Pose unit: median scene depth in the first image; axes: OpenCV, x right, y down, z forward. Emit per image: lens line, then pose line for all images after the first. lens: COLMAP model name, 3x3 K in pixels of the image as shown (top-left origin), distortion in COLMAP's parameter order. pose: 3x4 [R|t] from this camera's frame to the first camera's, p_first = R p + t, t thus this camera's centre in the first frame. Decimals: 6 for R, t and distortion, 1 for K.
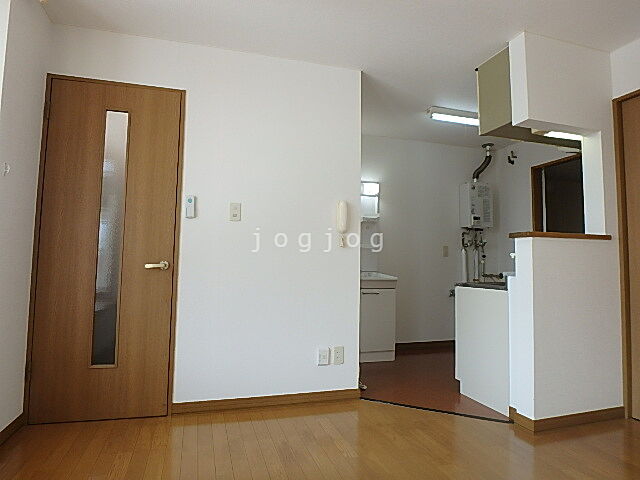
lens RADIAL K [[393.5, 0, 319.8], [0, 393.5, 238.9], [0, 0, 1]] dist [-0.038768, 0.003908]
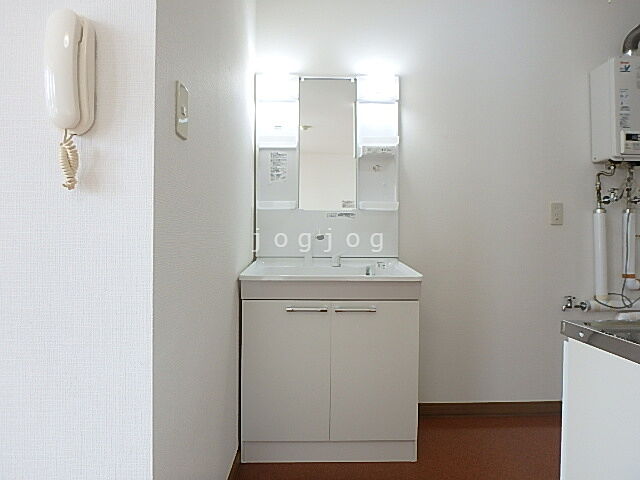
lens RADIAL K [[393.5, 0, 320.0], [0, 393.5, 239.7], [0, 0, 1]] dist [-0.038768, 0.003908]
pose [[0.962513, -0.009860, -0.271056, 0.176251], [0.027129, 0.997827, 0.060036, 0.026552], [0.269875, -0.065139, 0.960690, 0.480943]]
